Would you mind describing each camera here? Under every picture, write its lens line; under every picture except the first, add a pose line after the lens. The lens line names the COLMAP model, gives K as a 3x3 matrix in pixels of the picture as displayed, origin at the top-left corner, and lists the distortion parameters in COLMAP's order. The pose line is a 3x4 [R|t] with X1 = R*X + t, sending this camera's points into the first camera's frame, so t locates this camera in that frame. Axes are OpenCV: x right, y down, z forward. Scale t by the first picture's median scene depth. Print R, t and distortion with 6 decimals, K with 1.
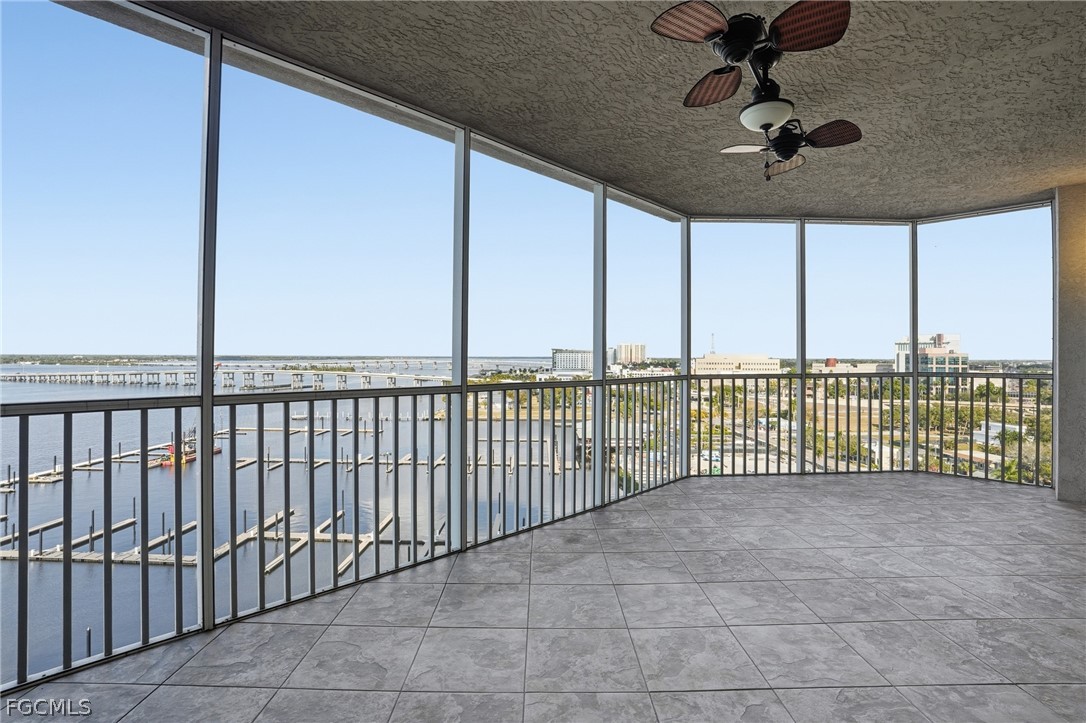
lens RADIAL K [[502.5, 0, 558.8], [0, 502.5, 353.9], [0, 0, 1]] dist [-0.055563, 0.016123]
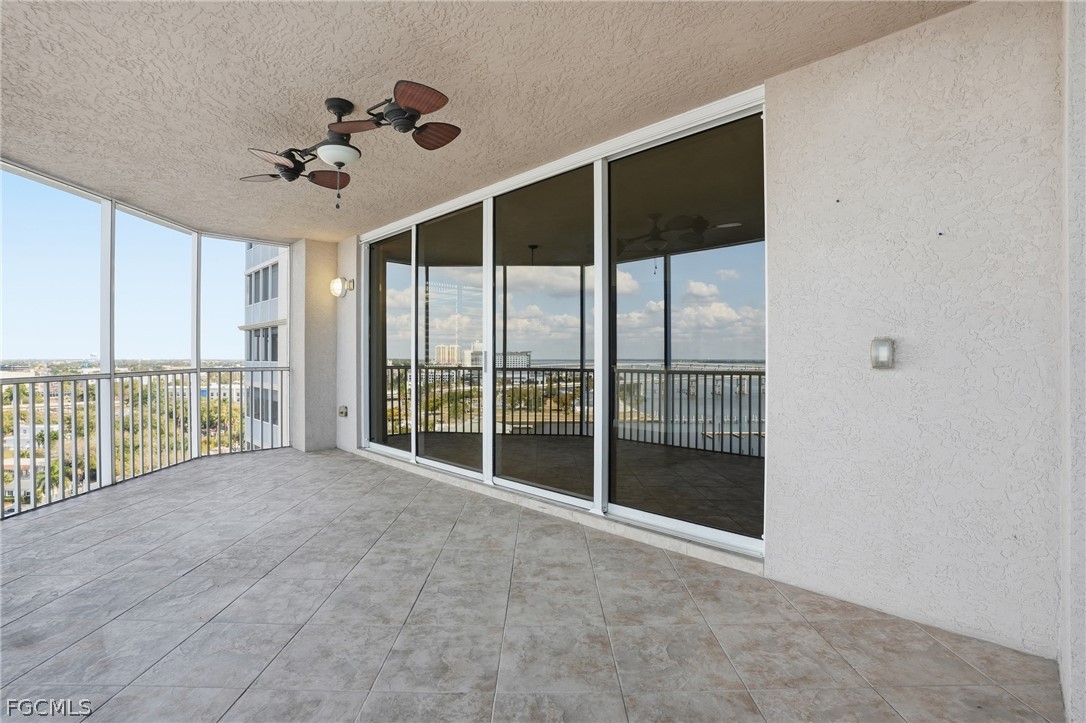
lens RADIAL K [[504.0, 0, 508.2], [0, 504.0, 357.6], [0, 0, 1]] dist [-0.047562, 0.014919]
pose [[0.067652, -0.003975, 0.997701, -0.403356], [-0.005495, 0.999975, 0.004356, 0.004789], [-0.997694, -0.005777, 0.067628, 0.256980]]
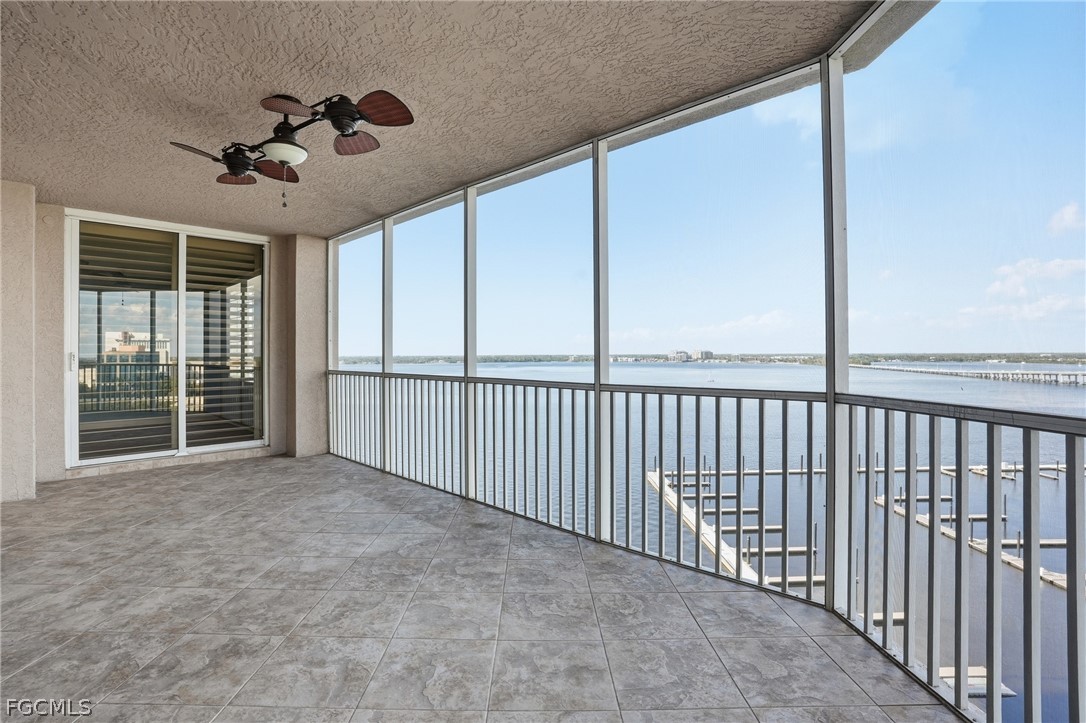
lens RADIAL K [[521.1, 0, 529.9], [0, 521.1, 355.4], [0, 0, 1]] dist [-0.054003, 0.017862]
pose [[-0.025631, -0.003127, -0.999667, 0.846611], [0.009908, 0.999945, -0.003382, 0.006239], [0.999622, -0.009992, -0.025599, 0.837698]]
